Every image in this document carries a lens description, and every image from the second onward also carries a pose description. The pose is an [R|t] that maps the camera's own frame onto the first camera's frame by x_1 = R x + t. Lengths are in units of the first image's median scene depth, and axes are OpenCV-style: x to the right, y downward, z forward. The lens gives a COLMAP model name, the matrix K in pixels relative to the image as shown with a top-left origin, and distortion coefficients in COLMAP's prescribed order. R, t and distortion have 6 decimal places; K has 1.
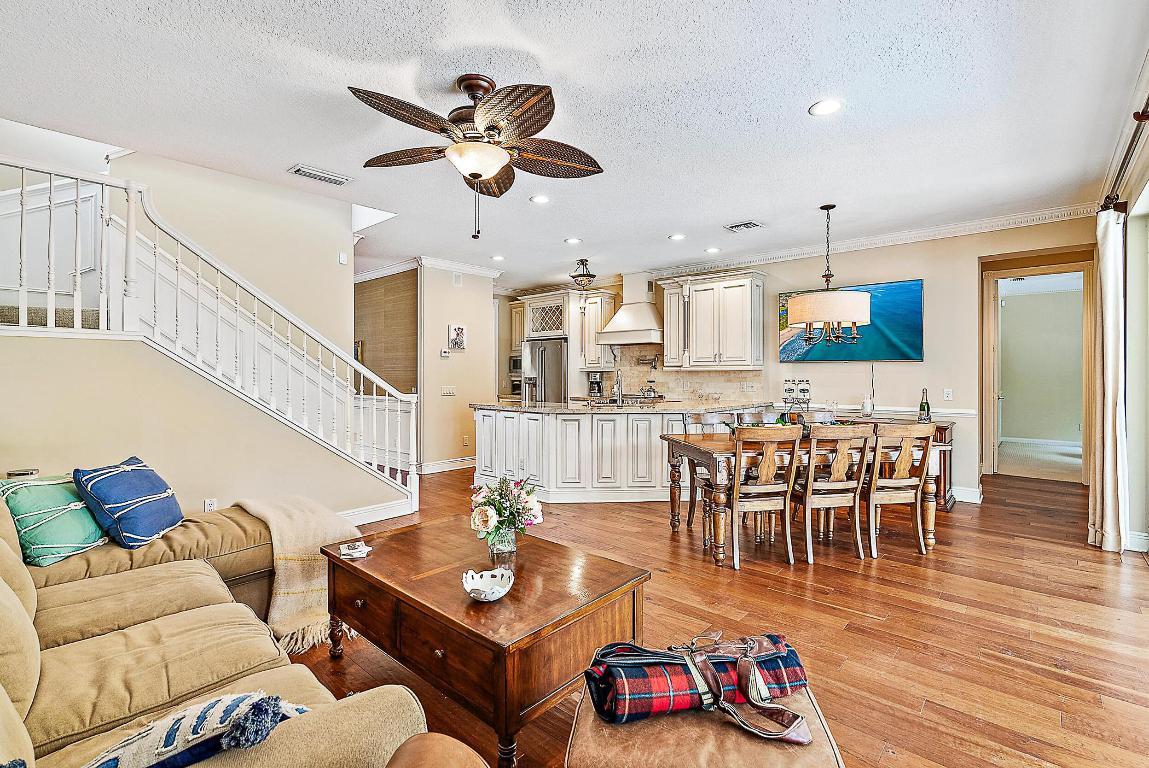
lens RADIAL K [[526.2, 0, 572.1], [0, 526.2, 379.2], [0, 0, 1]] dist [-0.000327, -0.000137]
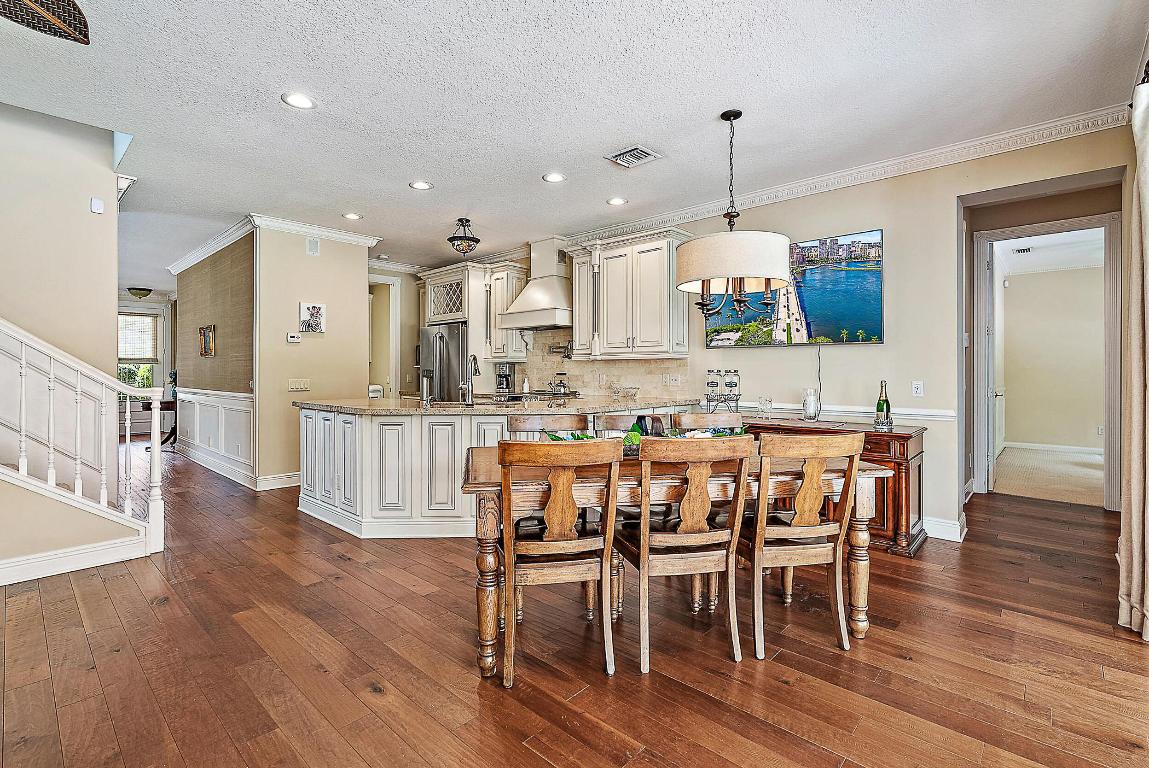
lens RADIAL K [[526.2, 0, 575.2], [0, 526.2, 375.5], [0, 0, 1]] dist [-0.002754, 0.000183]
pose [[0.999912, 0.000305, -0.013284, 0.238641], [-0.000352, 0.999994, -0.003579, 0.012679], [0.013283, 0.003583, 0.999905, 0.255031]]
